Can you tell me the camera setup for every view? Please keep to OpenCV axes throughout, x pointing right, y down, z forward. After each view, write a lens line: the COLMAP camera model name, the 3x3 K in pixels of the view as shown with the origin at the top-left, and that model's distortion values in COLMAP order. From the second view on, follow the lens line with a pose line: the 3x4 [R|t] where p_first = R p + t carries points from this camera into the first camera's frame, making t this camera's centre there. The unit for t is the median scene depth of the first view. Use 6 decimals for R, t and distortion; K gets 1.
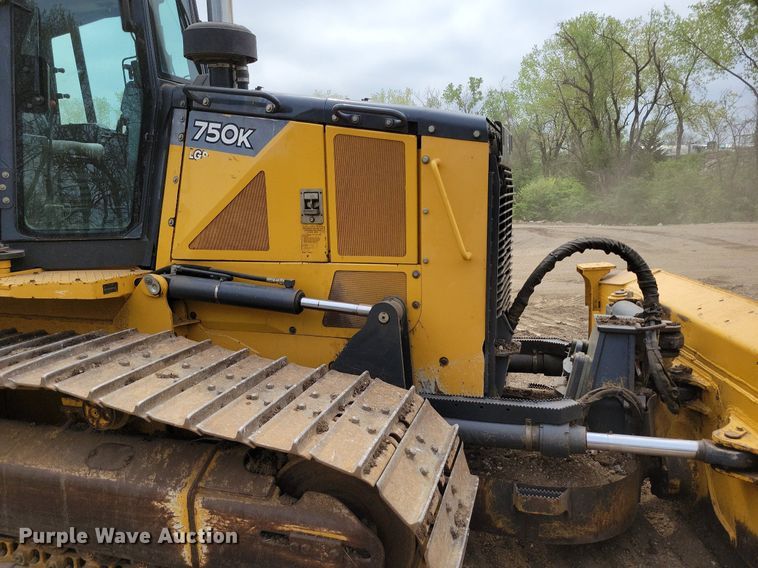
lens RADIAL K [[539.0, 0, 377.4], [0, 539.0, 299.7], [0, 0, 1]] dist [0.053541, -0.037193]
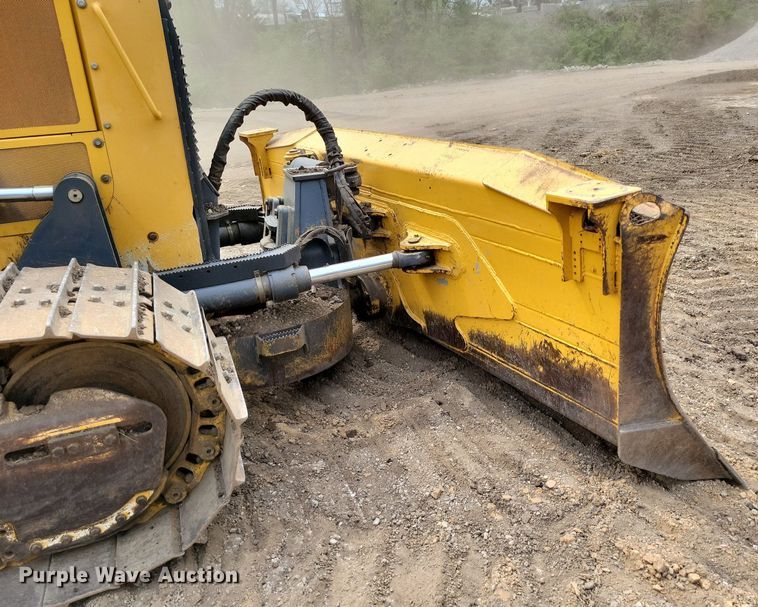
lens RADIAL K [[655.6, 0, 397.3], [0, 655.6, 281.0], [0, 0, 1]] dist [0.037403, -0.009886]
pose [[0.787376, -0.227091, 0.573121, -0.207409], [0.163731, 0.973324, 0.160726, 0.075888], [-0.594332, -0.032715, 0.803554, -0.142067]]
